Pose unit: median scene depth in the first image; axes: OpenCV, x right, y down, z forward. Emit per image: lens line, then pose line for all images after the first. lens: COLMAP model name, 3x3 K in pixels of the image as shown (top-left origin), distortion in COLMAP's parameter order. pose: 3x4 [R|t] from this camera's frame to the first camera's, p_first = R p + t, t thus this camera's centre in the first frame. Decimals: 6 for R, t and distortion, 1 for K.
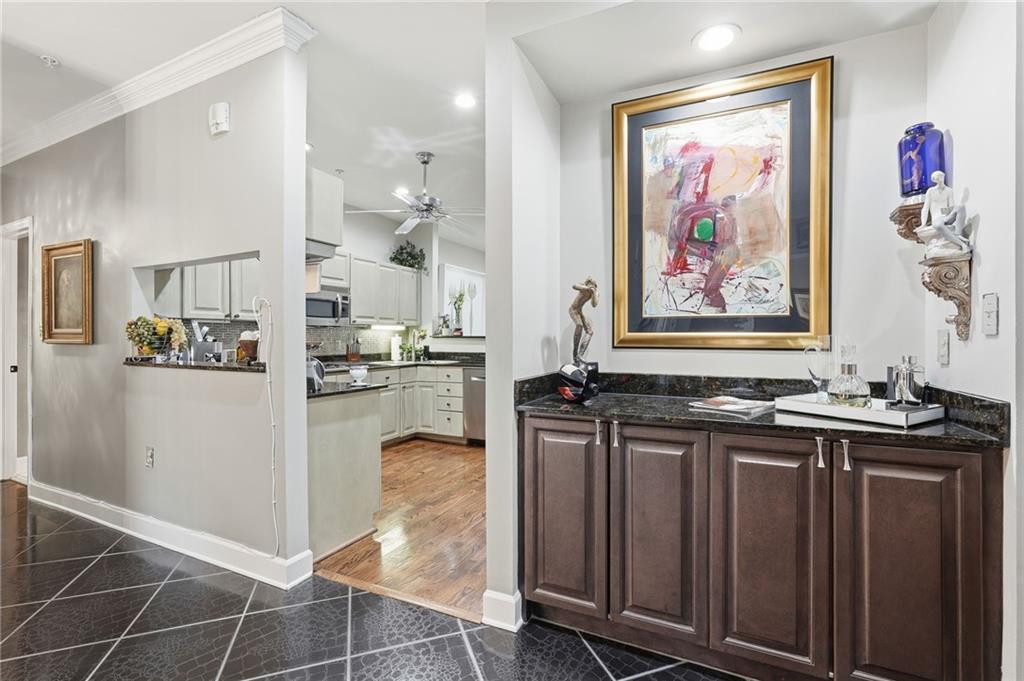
lens RADIAL K [[455.4, 0, 509.7], [0, 455.4, 335.3], [0, 0, 1]] dist [-0.014975, 0.004587]
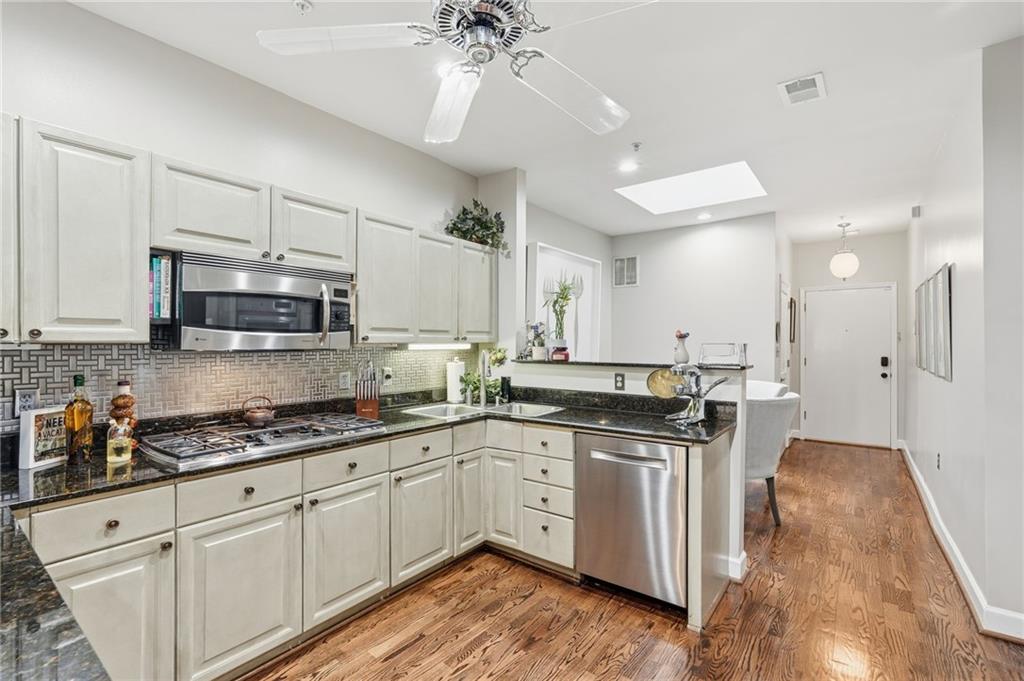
lens RADIAL K [[455.4, 0, 511.8], [0, 455.4, 341.6], [0, 0, 1]] dist [-0.014975, 0.004587]
pose [[0.981021, 0.000240, -0.193903, -0.063043], [-0.000227, 1.000000, 0.000090, -0.022339], [0.193903, -0.000044, 0.981021, 0.434118]]
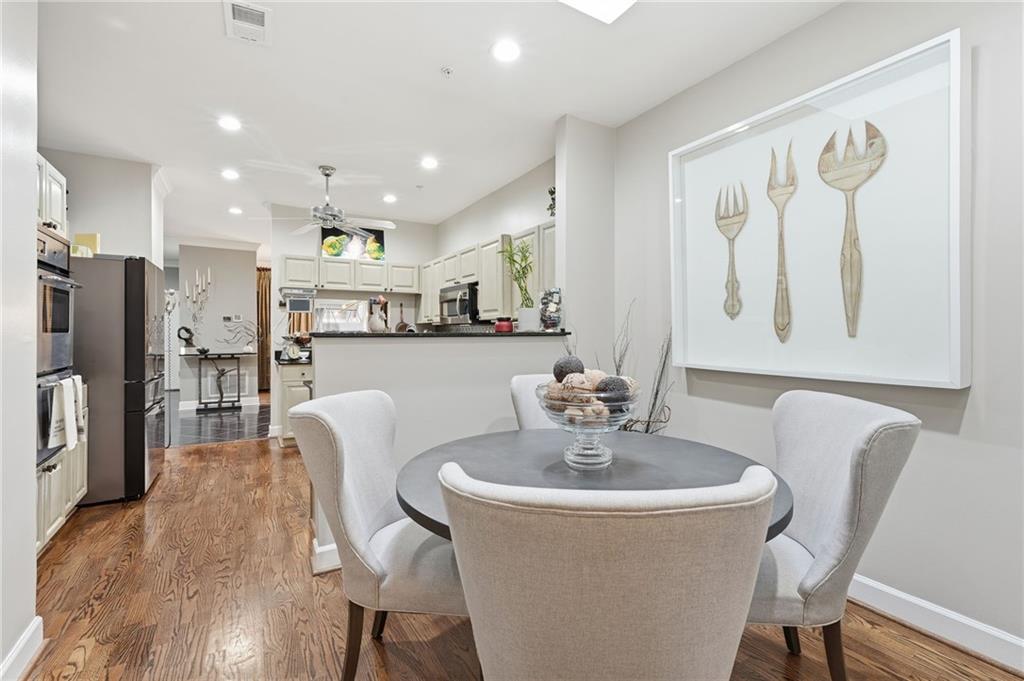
lens RADIAL K [[455.4, 0, 511.4], [0, 455.4, 336.0], [0, 0, 1]] dist [-0.014975, 0.004587]
pose [[-0.547681, 0.003919, -0.836678, 0.319177], [0.003213, 0.999992, 0.002581, 0.004380], [0.836681, -0.001275, -0.547689, 1.292704]]
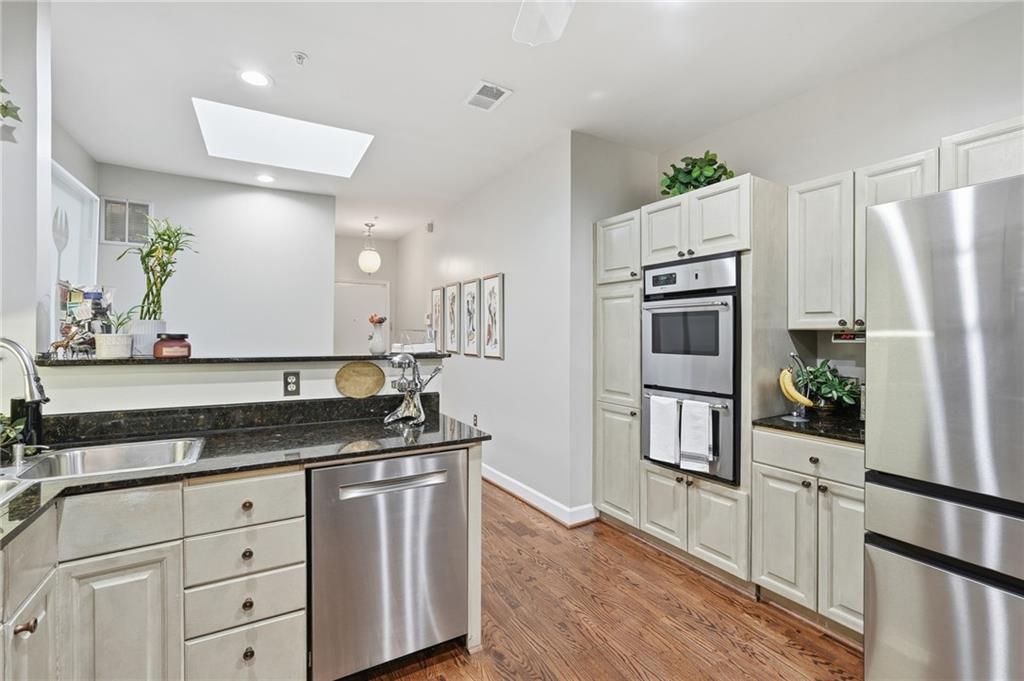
lens RADIAL K [[455.4, 0, 513.9], [0, 455.4, 335.7], [0, 0, 1]] dist [-0.014975, 0.004587]
pose [[0.557994, 0.001053, 0.829844, -0.244626], [-0.008640, 0.999952, 0.004540, -0.017822], [-0.829800, -0.009703, 0.557977, 0.619718]]
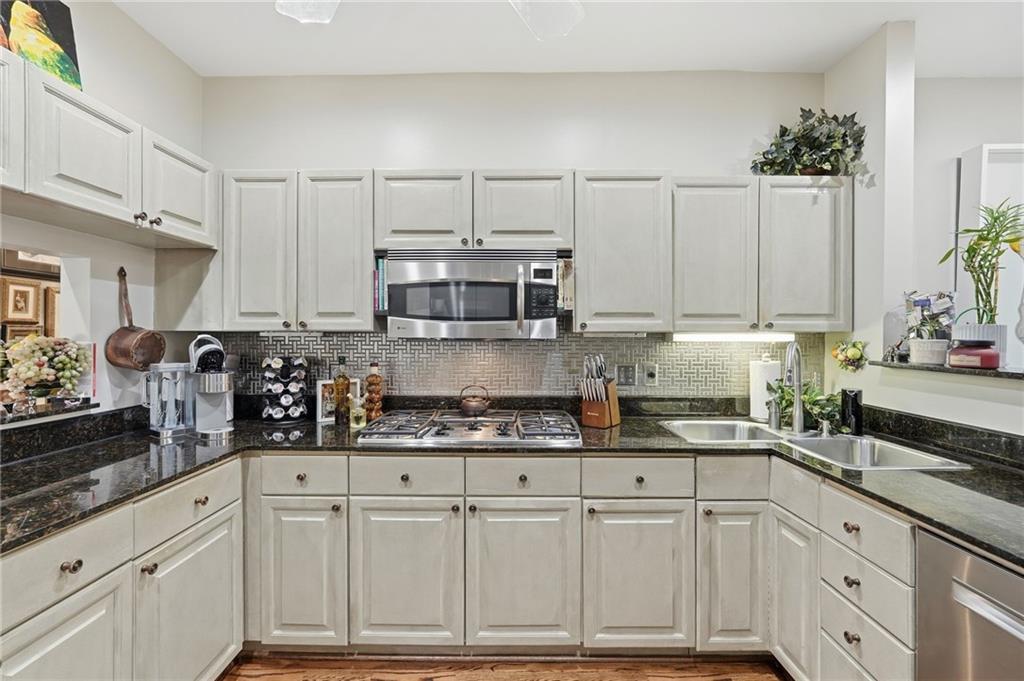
lens RADIAL K [[455.4, 0, 513.5], [0, 455.4, 336.7], [0, 0, 1]] dist [-0.014975, 0.004587]
pose [[0.432712, 0.004994, -0.901519, 0.012564], [0.000930, 0.999982, 0.005986, -0.019332], [0.901532, -0.003429, 0.432699, 0.629568]]
